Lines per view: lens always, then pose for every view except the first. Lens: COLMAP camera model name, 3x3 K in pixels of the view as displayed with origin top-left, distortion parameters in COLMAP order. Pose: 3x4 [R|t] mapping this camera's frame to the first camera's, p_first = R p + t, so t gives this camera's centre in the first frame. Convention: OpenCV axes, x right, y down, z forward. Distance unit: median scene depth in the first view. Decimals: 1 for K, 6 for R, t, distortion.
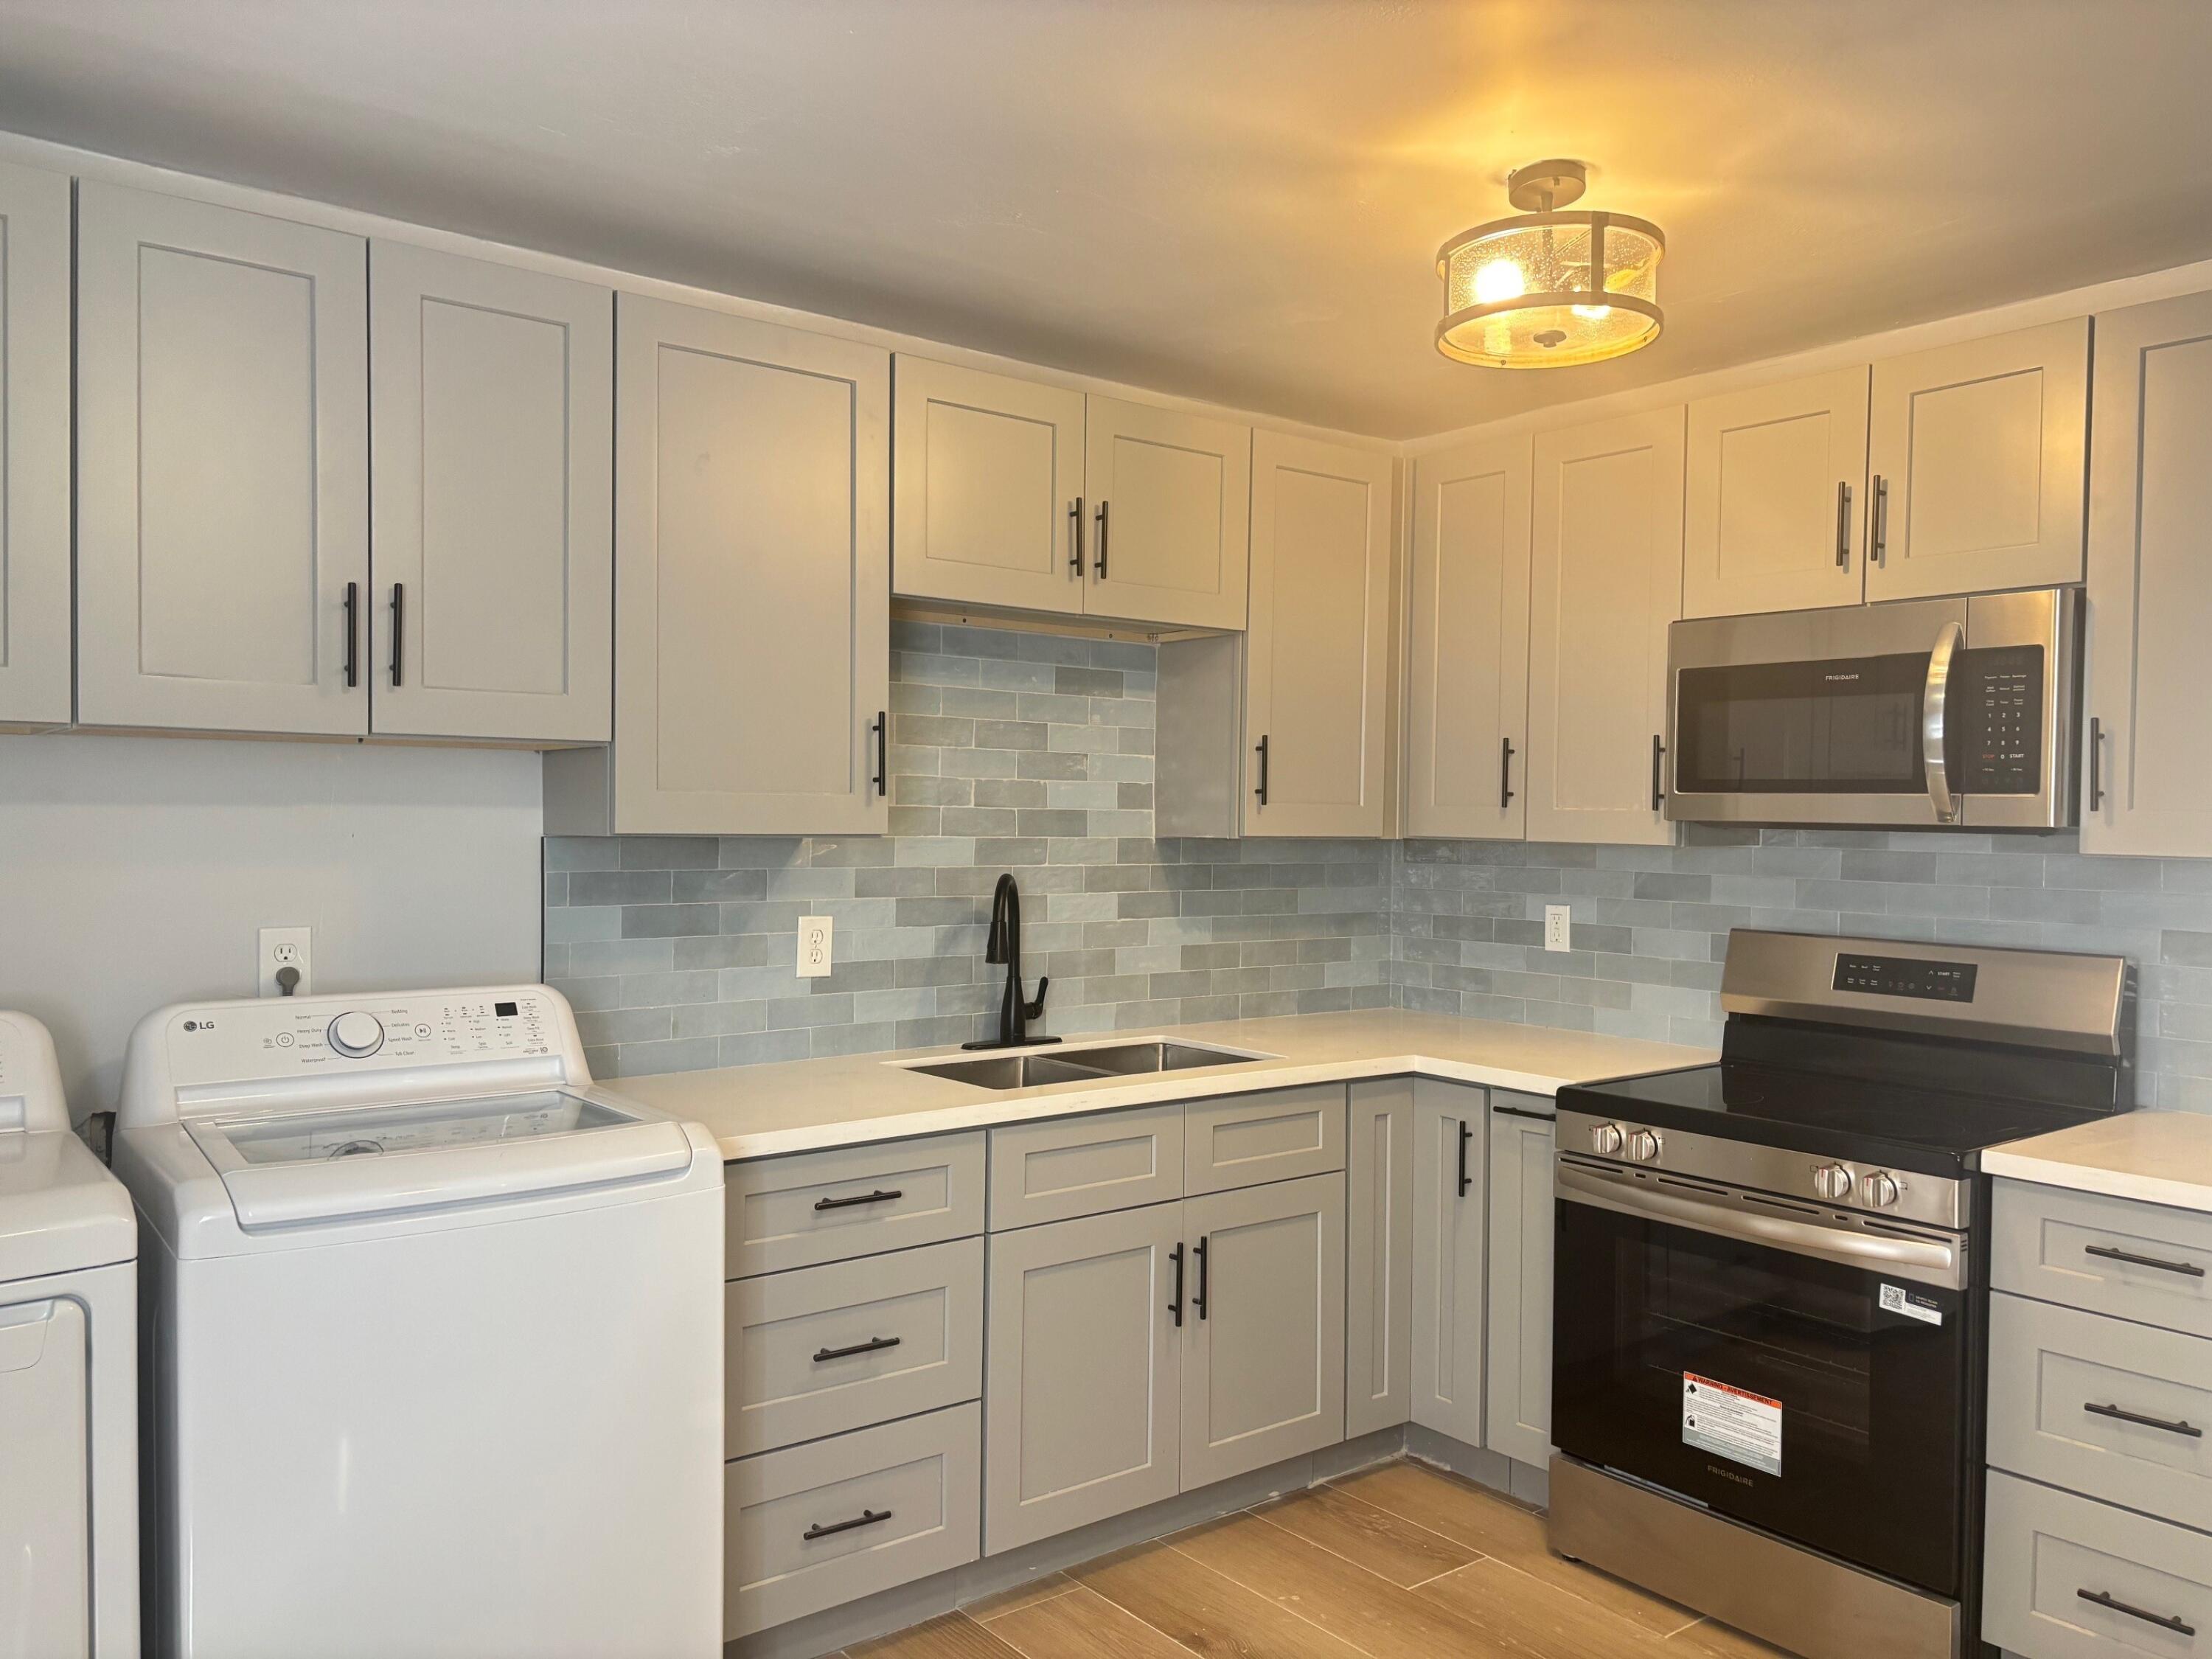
lens RADIAL K [[1641.4, 0, 1111.3], [0, 1641.4, 818.9], [0, 0, 1]] dist [0.014037, -0.012668]
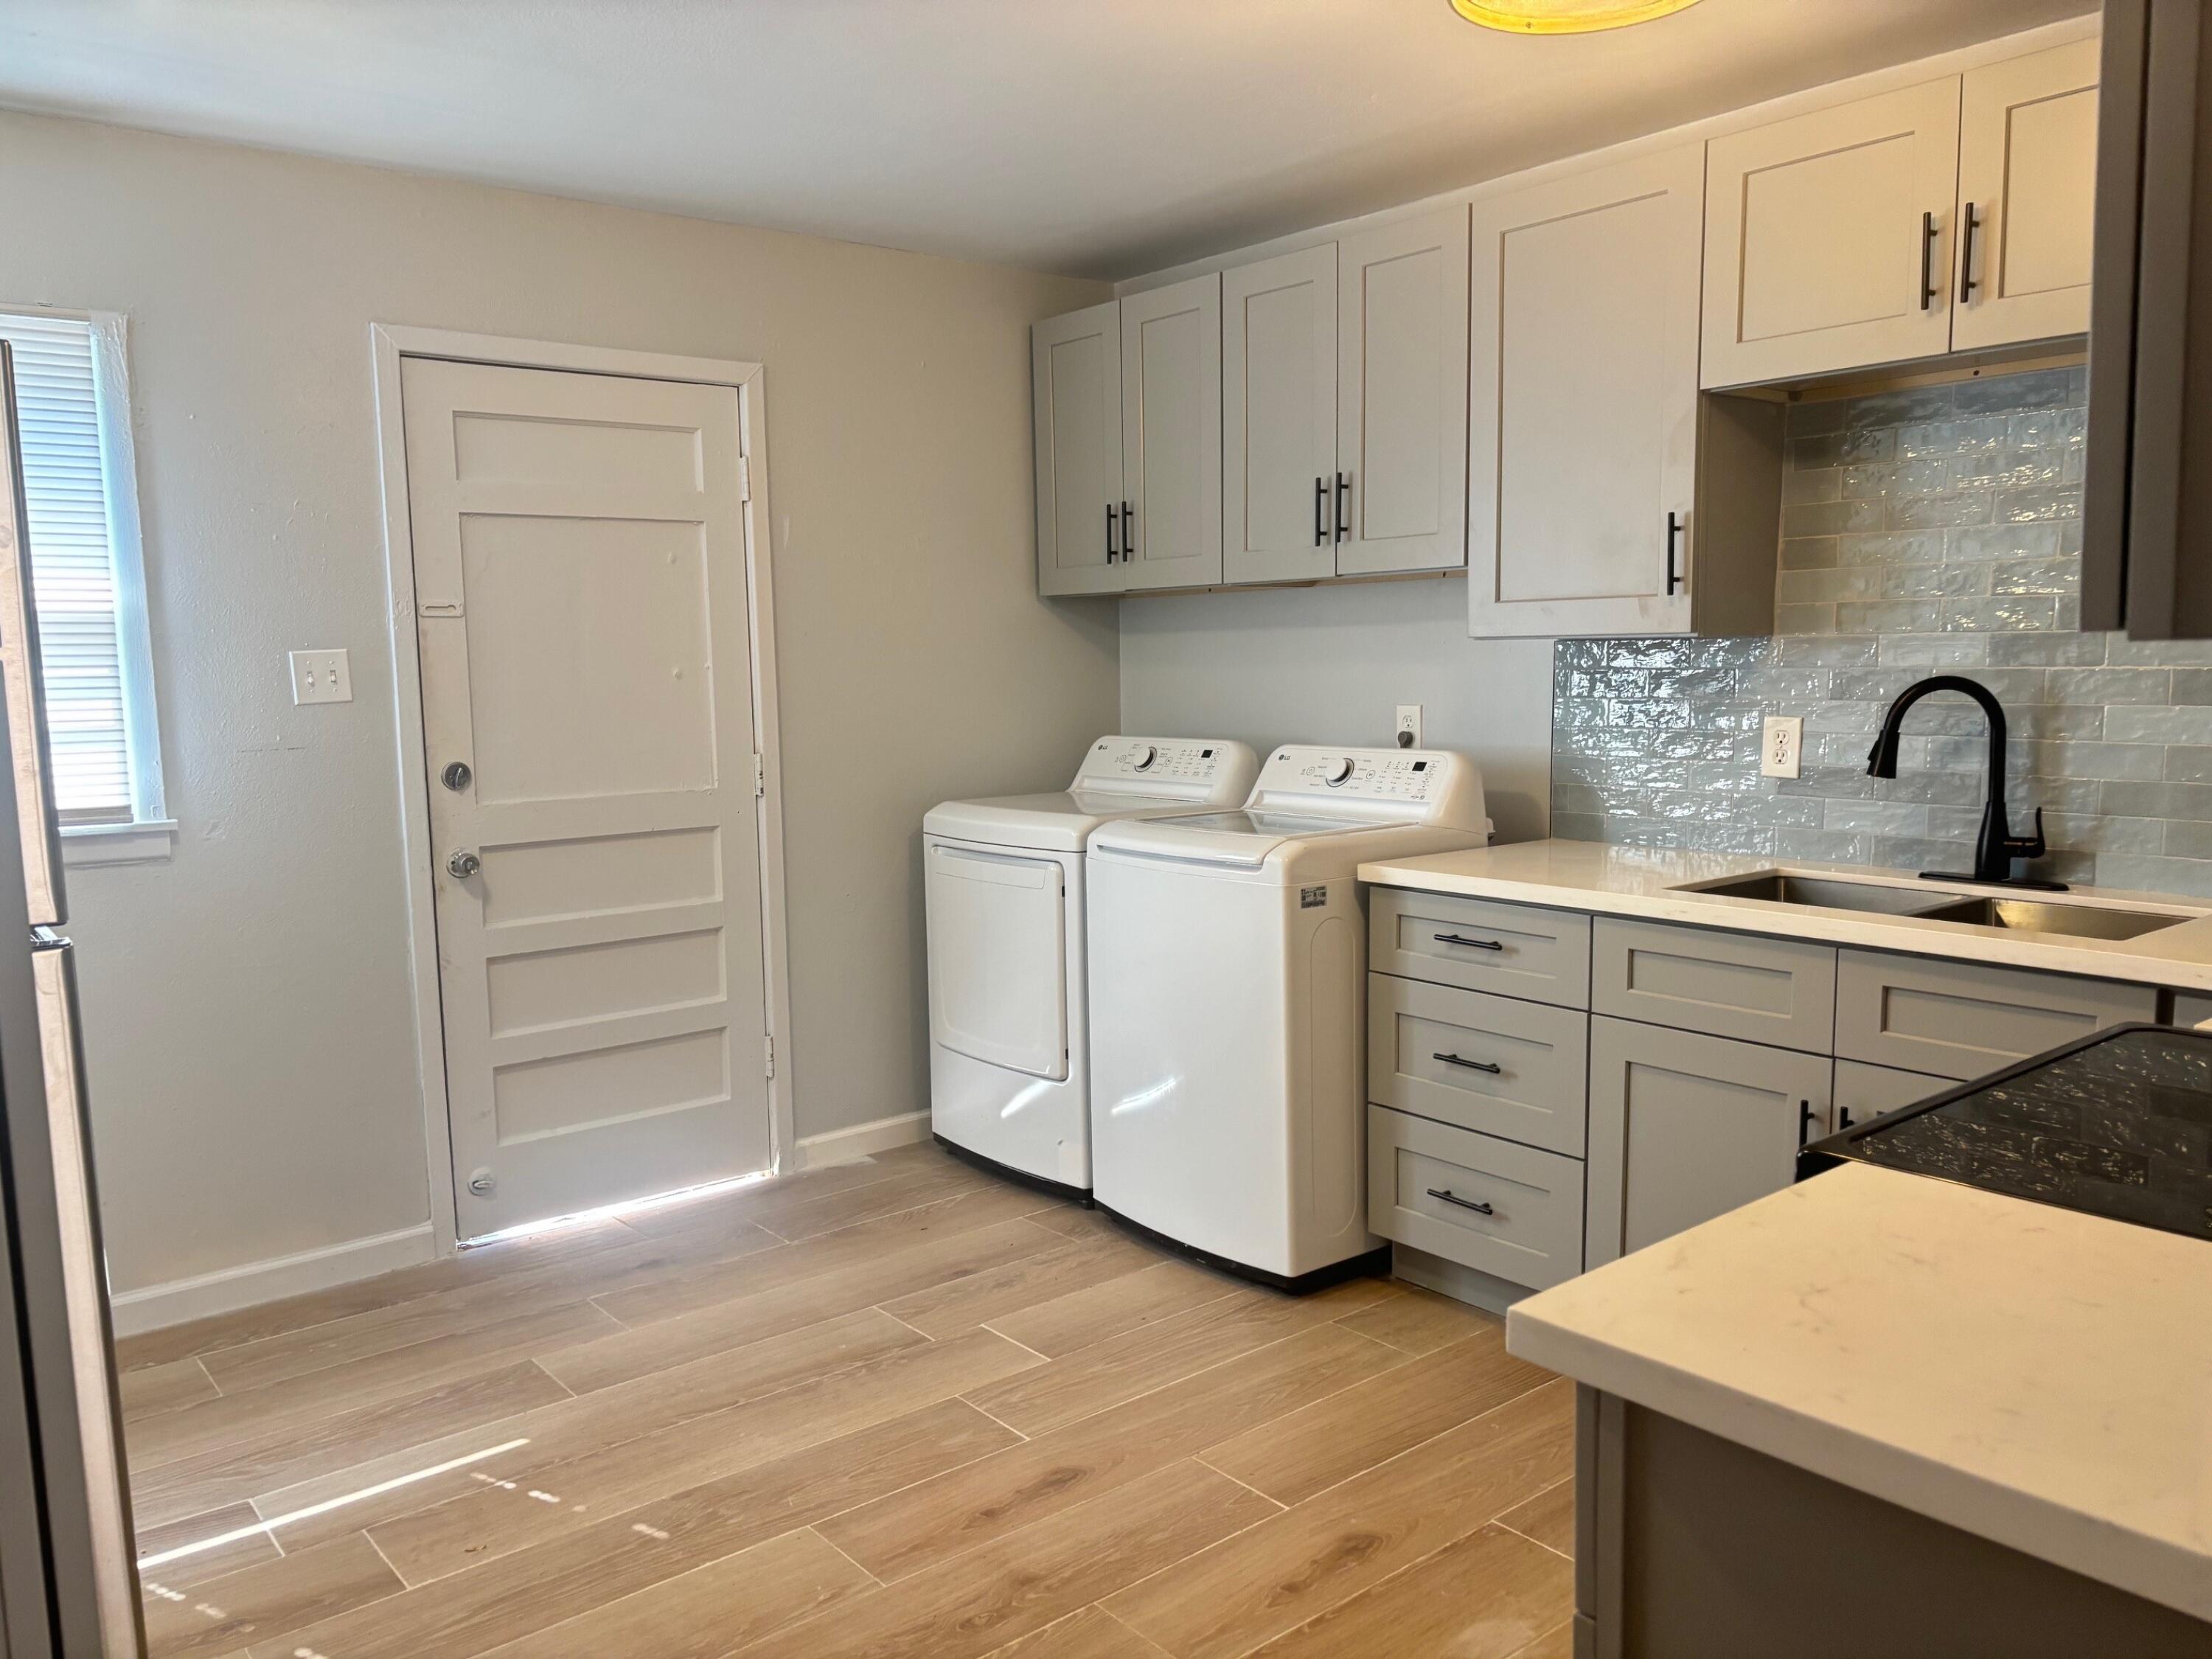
lens RADIAL K [[1641.4, 0, 1107.4], [0, 1641.4, 848.5], [0, 0, 1]] dist [0.014037, -0.012668]
pose [[0.006475, 0.111400, -0.993755, 0.513890], [0.019124, 0.993580, 0.111505, 0.012068], [0.999796, -0.019727, 0.004303, 0.363824]]
